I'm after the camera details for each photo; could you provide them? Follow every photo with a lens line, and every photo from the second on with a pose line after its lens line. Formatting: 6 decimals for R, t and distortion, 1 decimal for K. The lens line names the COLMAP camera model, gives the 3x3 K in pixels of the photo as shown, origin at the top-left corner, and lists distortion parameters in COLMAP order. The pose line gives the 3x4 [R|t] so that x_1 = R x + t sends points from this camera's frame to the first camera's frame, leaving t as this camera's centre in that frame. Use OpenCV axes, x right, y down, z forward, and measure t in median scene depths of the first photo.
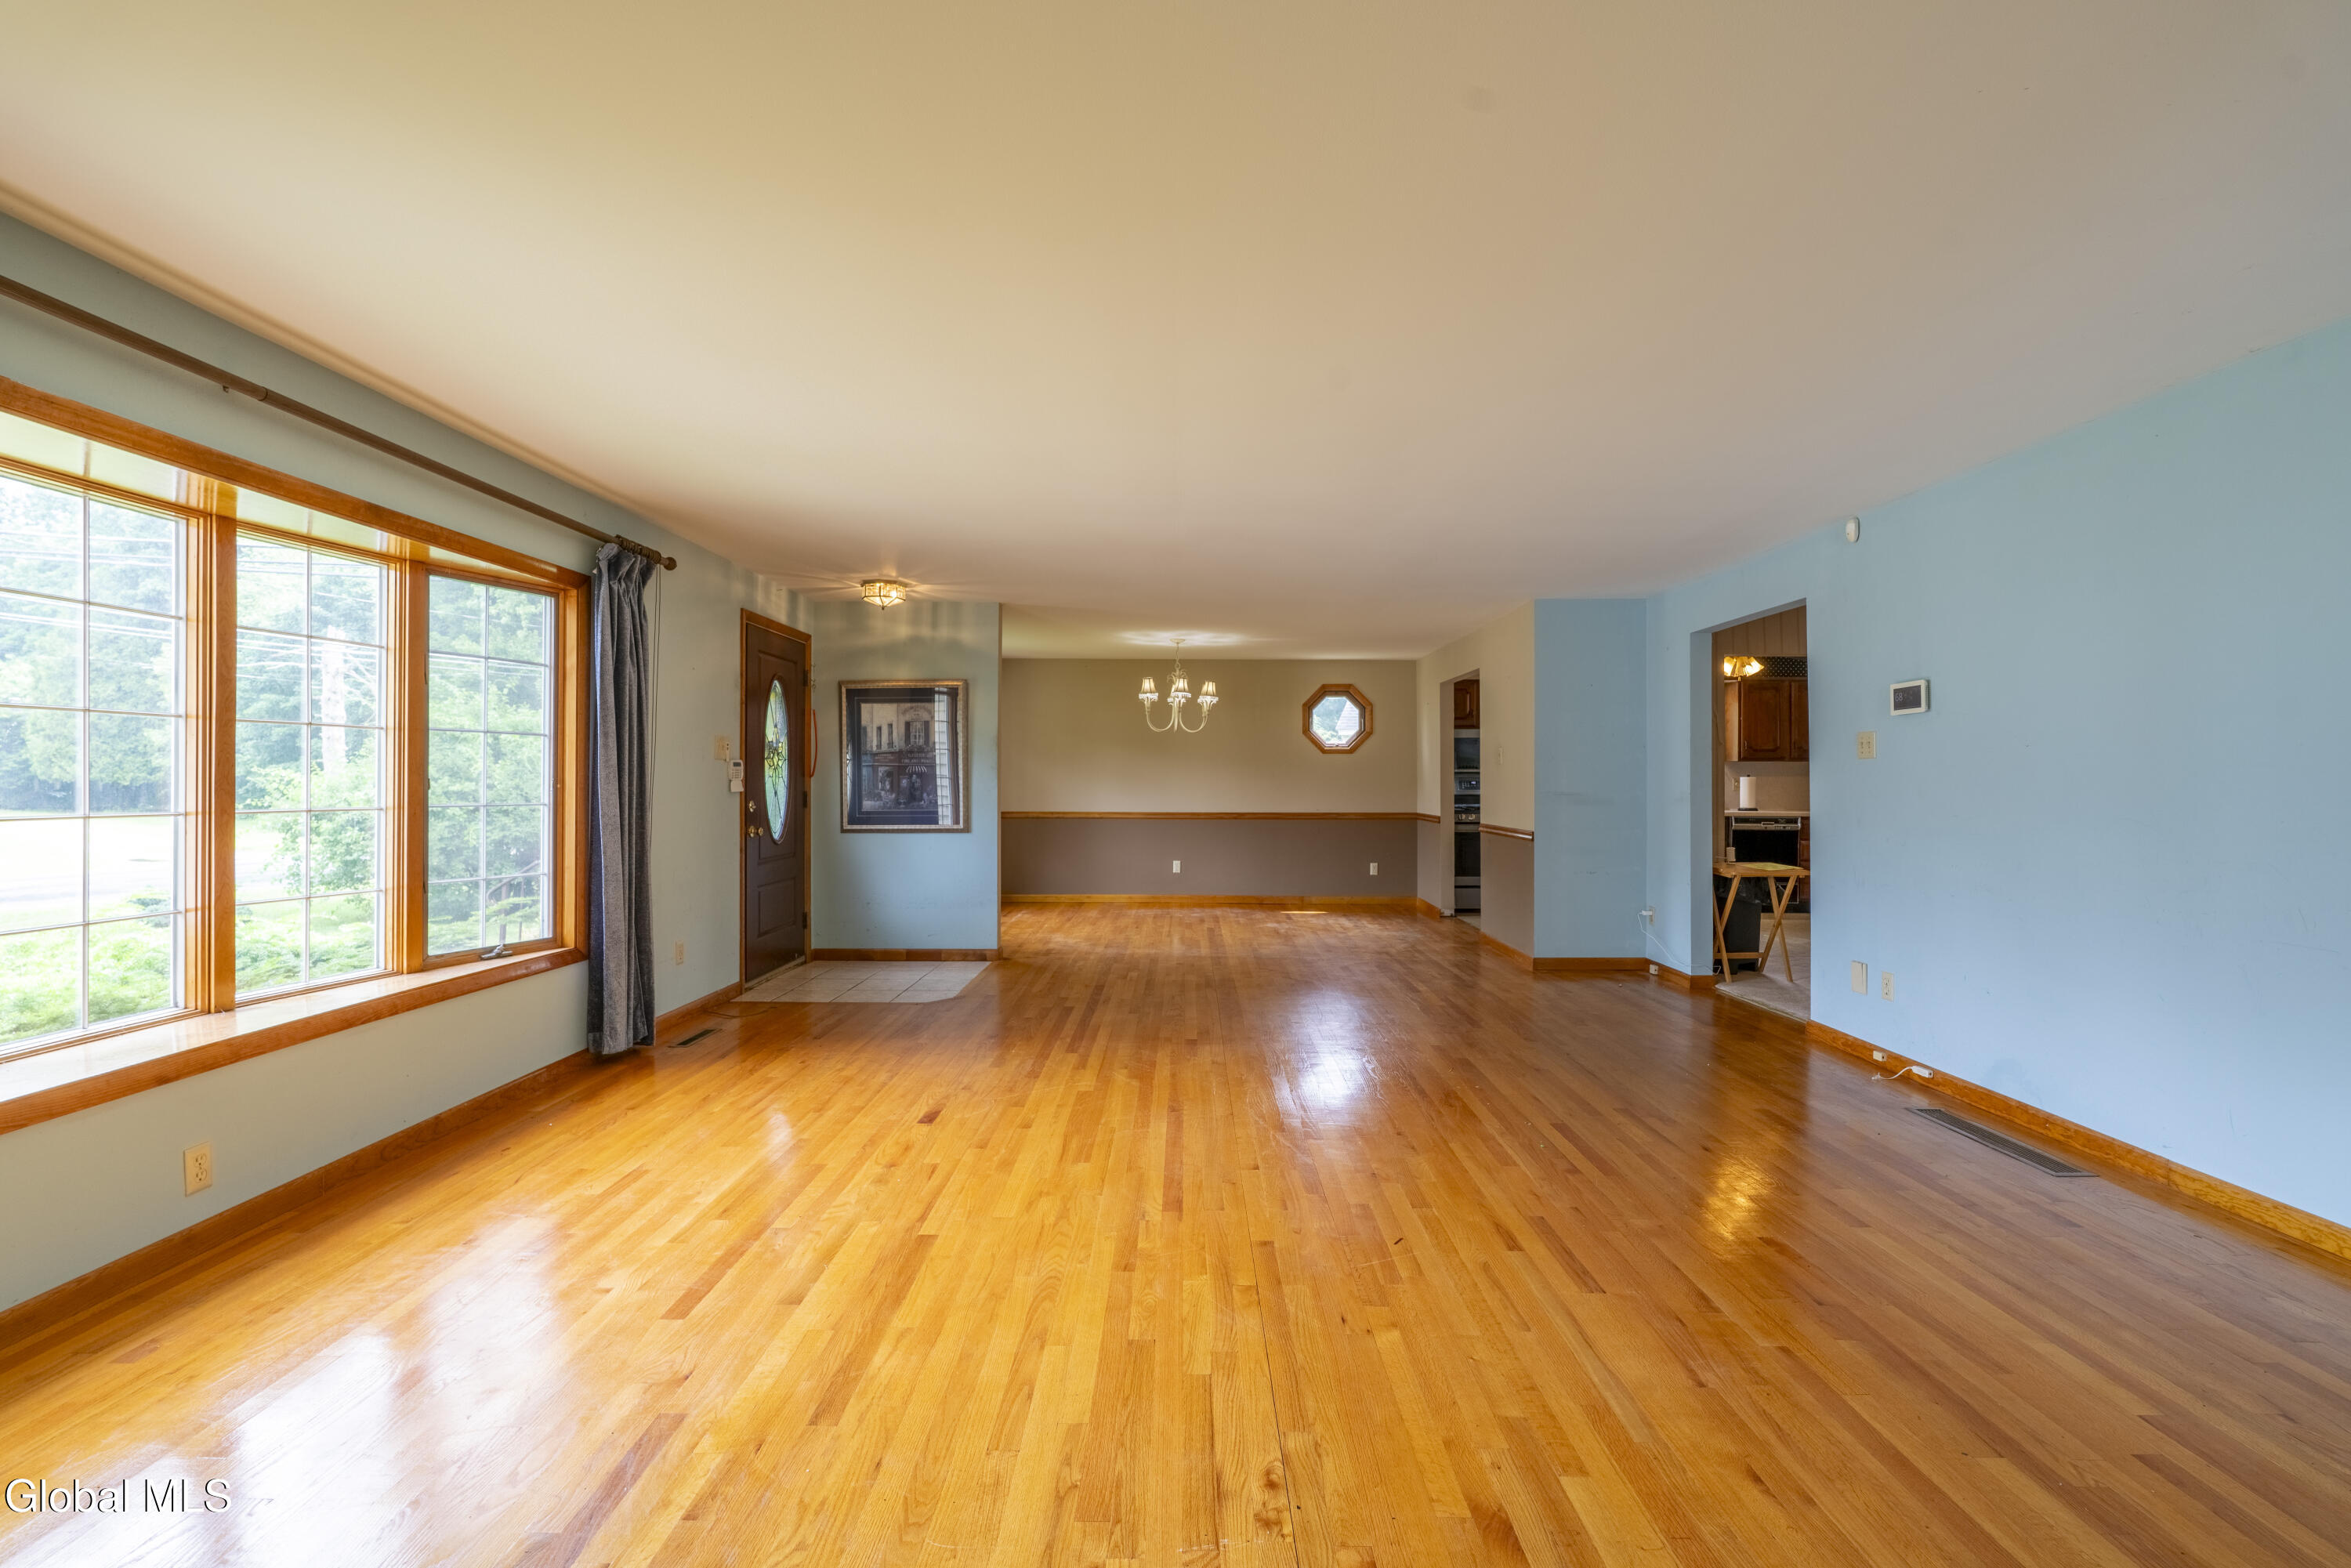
lens RADIAL K [[1041.3, 0, 1145.6], [0, 1041.3, 787.9], [0, 0, 1]] dist [-0.001842, 0.000250]
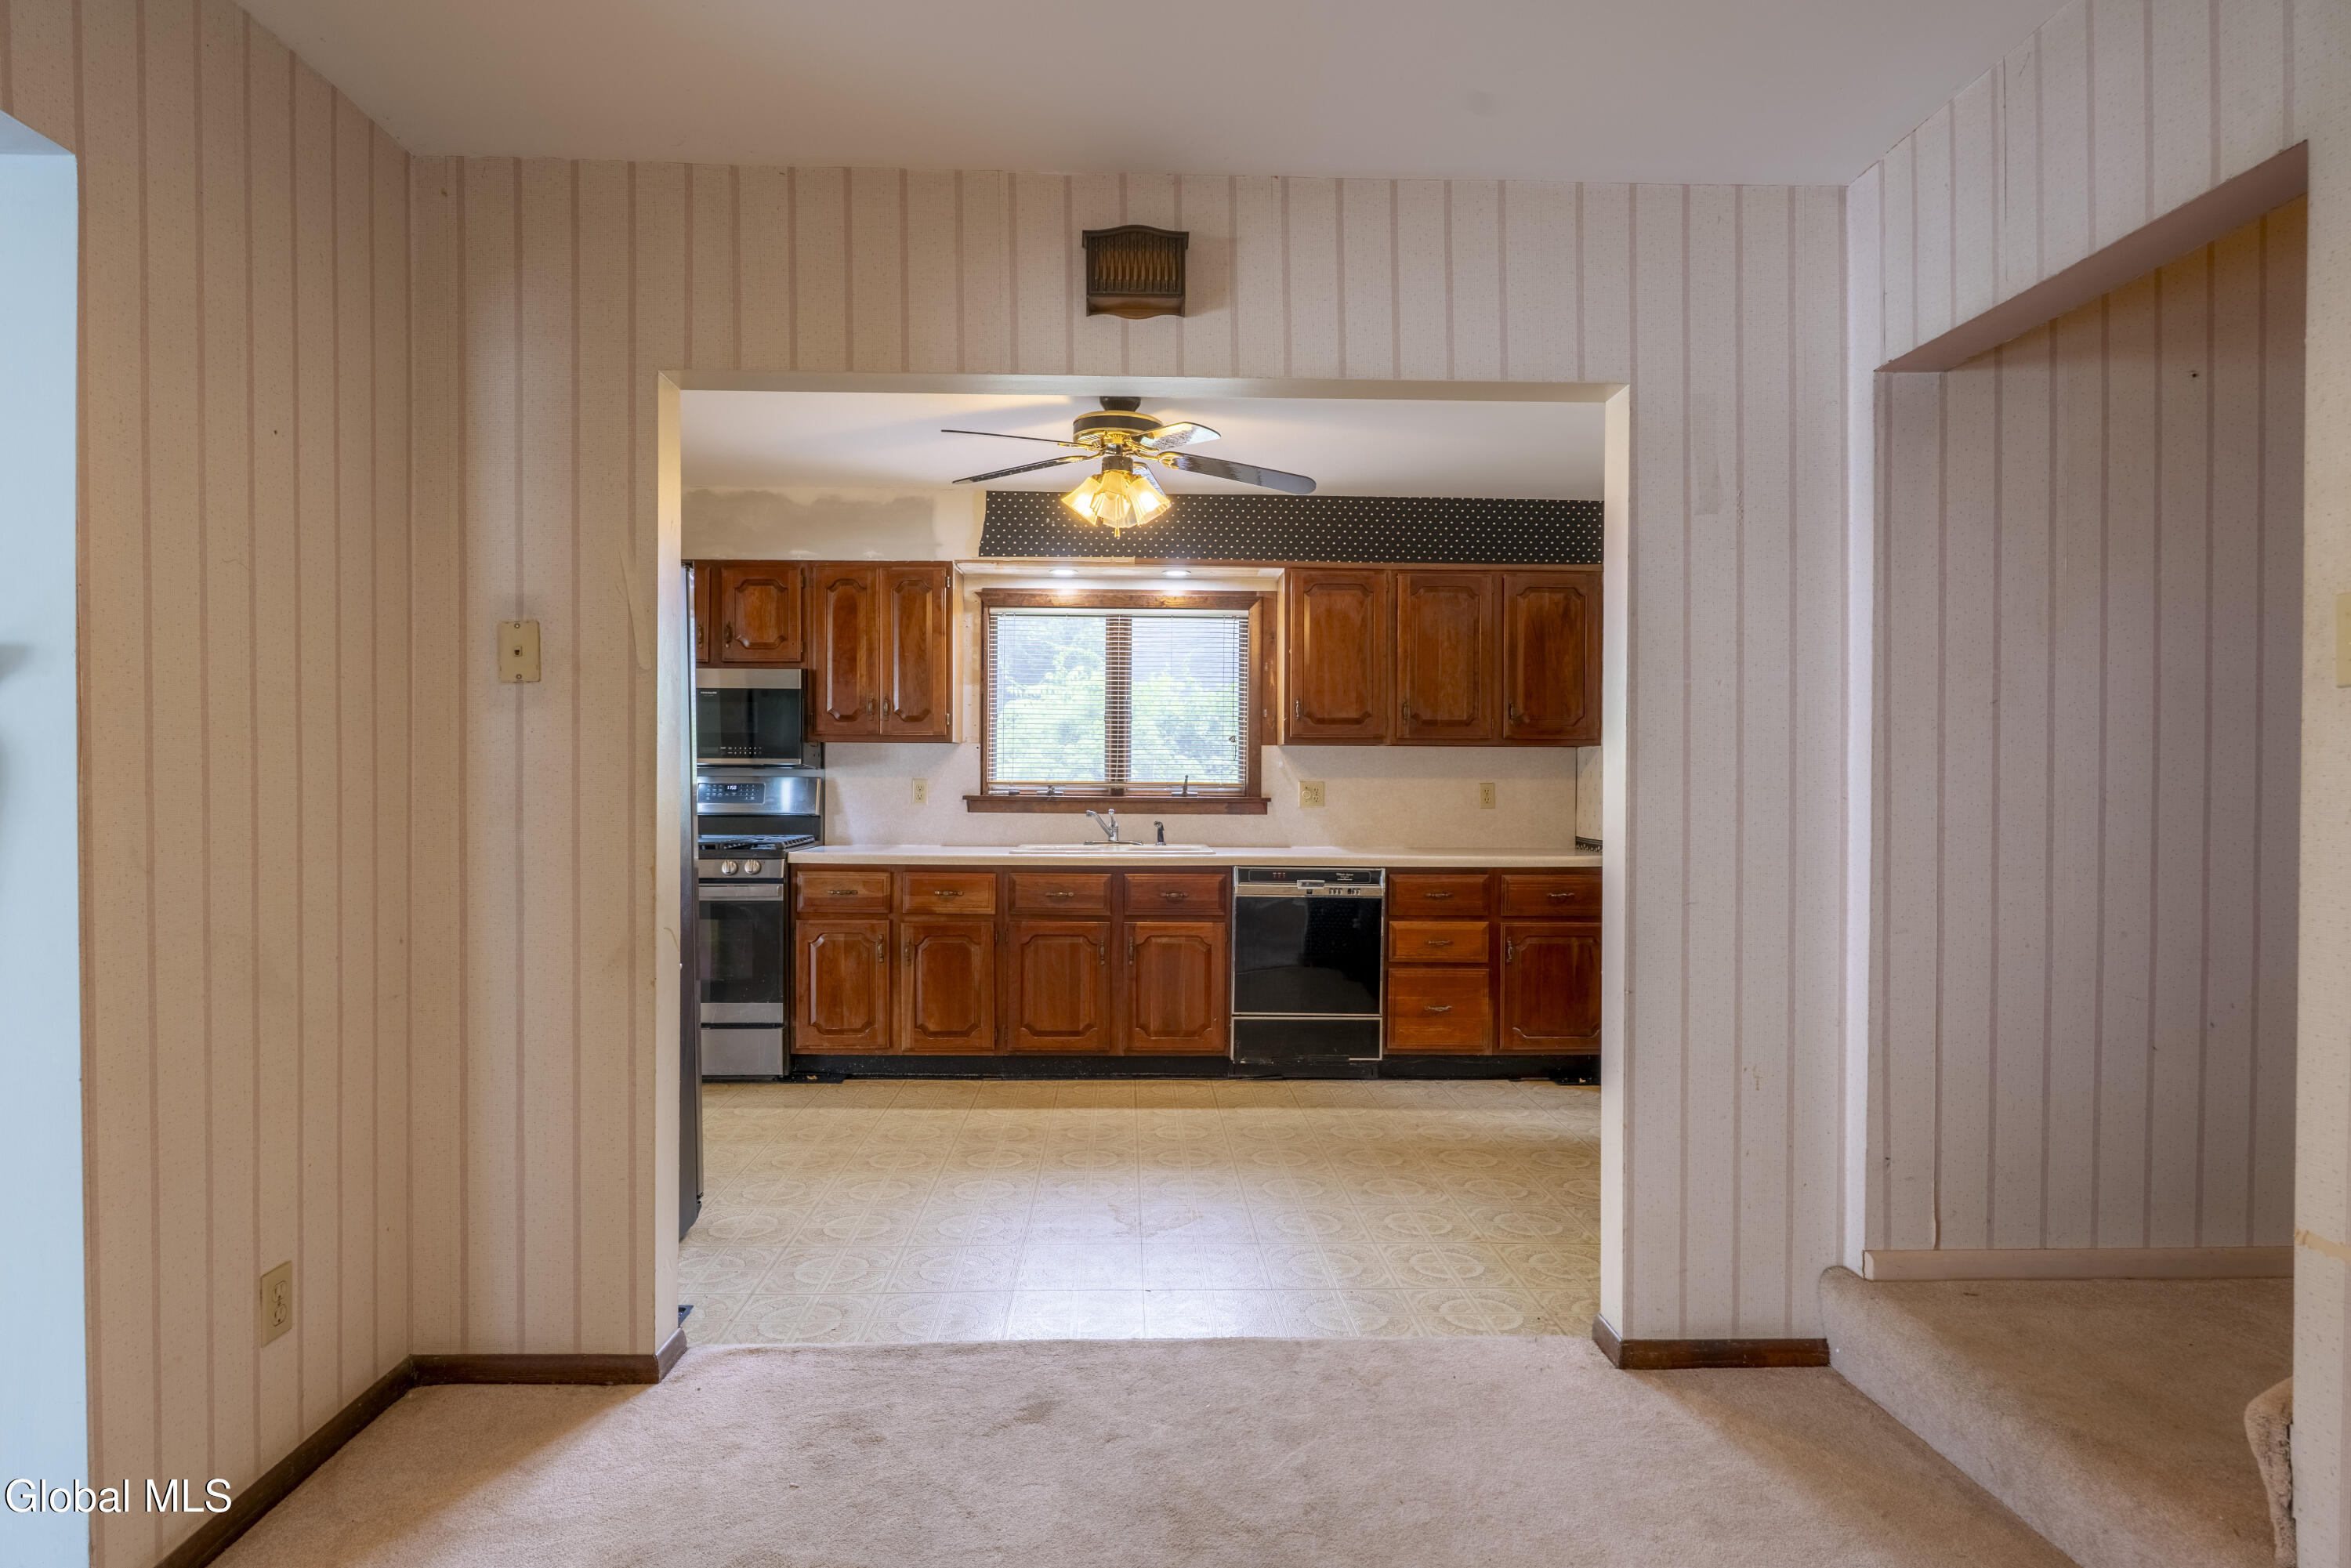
lens RADIAL K [[1244.1, 0, 1175.5], [0, 1244.1, 784.0], [0, 0, 1]] dist [0.001310, 0.000537]
pose [[0.997339, 0.003922, 0.072798, 0.501009], [-0.003603, 0.999983, -0.004518, -0.005633], [-0.072815, 0.004244, 0.997336, 0.474114]]
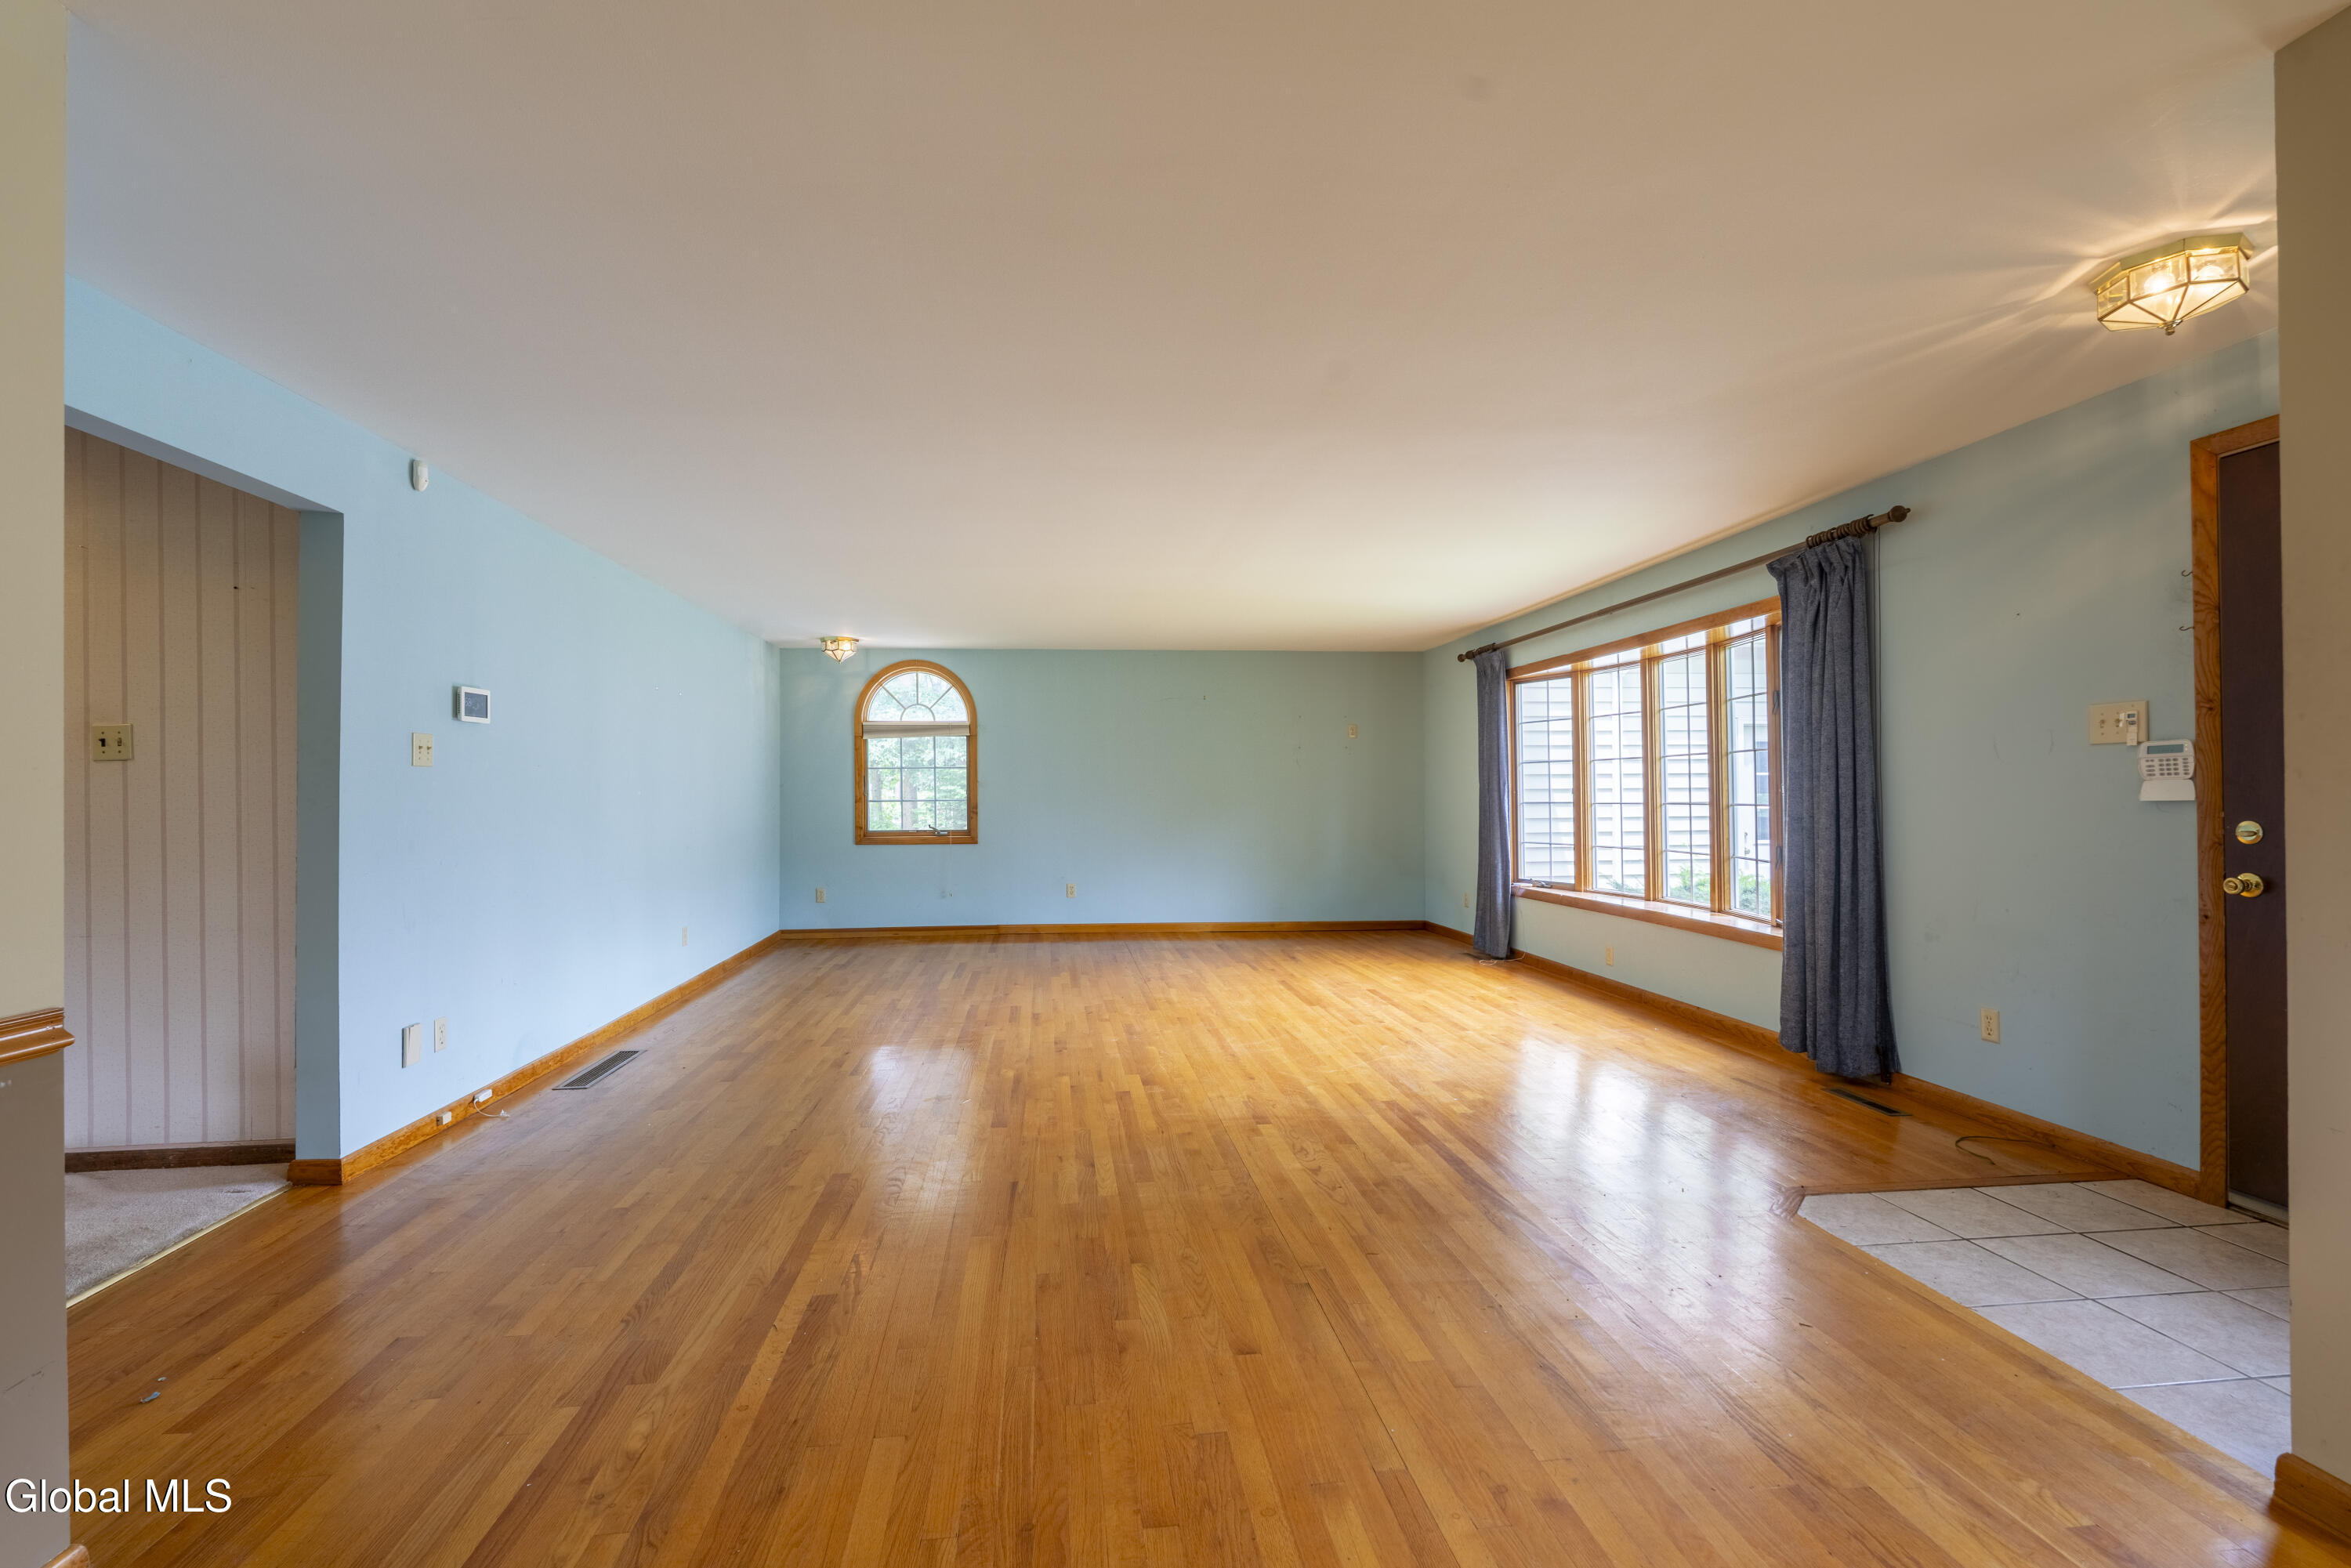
lens RADIAL K [[1029.4, 0, 1169.1], [0, 1029.4, 794.2], [0, 0, 1]] dist [-0.004499, -0.000294]
pose [[-0.989203, 0.006572, -0.146407, 0.114847], [0.005457, 0.999953, 0.008018, -0.004991], [0.146453, 0.007133, -0.989192, 0.914342]]
